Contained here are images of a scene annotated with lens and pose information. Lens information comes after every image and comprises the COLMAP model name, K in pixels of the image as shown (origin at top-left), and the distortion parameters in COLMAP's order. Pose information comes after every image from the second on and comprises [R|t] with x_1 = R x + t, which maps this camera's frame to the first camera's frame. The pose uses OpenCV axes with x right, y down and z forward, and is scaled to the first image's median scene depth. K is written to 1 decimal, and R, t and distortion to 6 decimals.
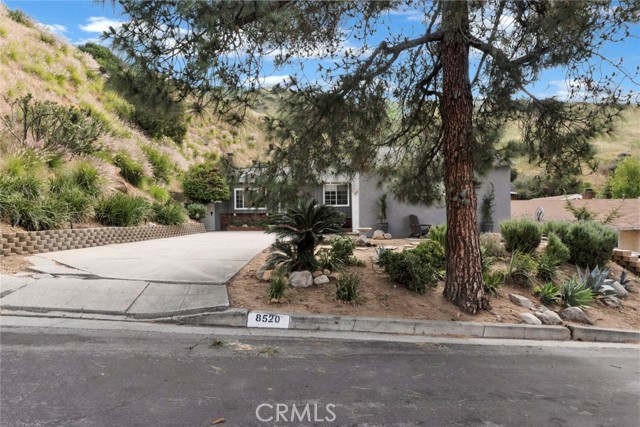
lens RADIAL K [[278.2, 0, 314.7], [0, 278.2, 220.2], [0, 0, 1]] dist [-0.001177, 0.000070]
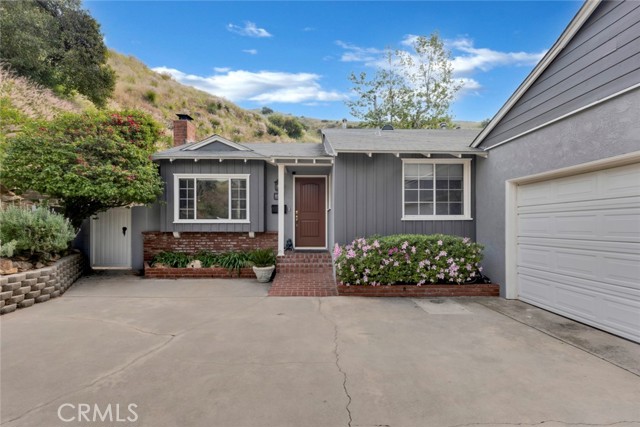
lens RADIAL K [[278.2, 0, 314.7], [0, 278.2, 220.2], [0, 0, 1]] dist [-0.001177, 0.000070]
pose [[0.999182, 0.009752, 0.039239, -0.088788], [-0.008629, 0.999552, -0.028674, -0.032329], [-0.039501, 0.028312, 0.998818, 0.562378]]
